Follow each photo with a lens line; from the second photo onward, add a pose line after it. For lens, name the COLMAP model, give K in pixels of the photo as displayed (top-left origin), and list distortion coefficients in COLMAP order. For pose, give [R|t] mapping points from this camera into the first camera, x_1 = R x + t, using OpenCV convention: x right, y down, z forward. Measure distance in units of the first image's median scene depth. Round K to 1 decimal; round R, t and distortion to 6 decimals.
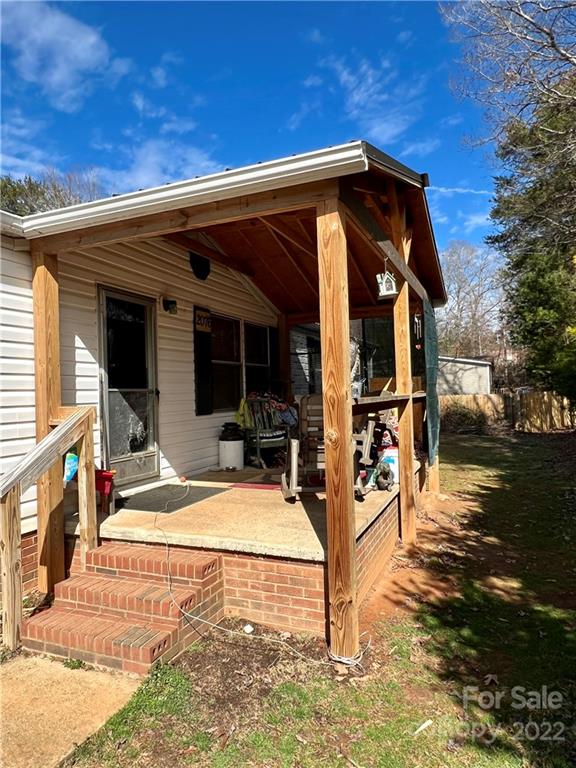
lens RADIAL K [[499.0, 0, 289.8], [0, 499.0, 382.1], [0, 0, 1]] dist [-0.035212, 0.020493]
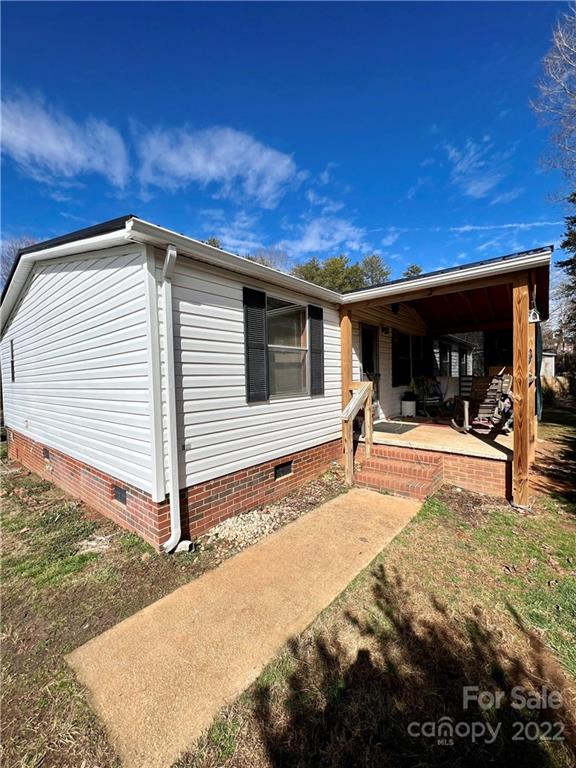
lens RADIAL K [[308.3, 0, 283.5], [0, 308.3, 395.5], [0, 0, 1]] dist [0.003642, -0.001470]
pose [[0.952238, 0.030105, -0.303871, -0.070938], [-0.001383, 0.995543, 0.094296, -0.003563], [0.305355, -0.089372, 0.948035, -0.075111]]
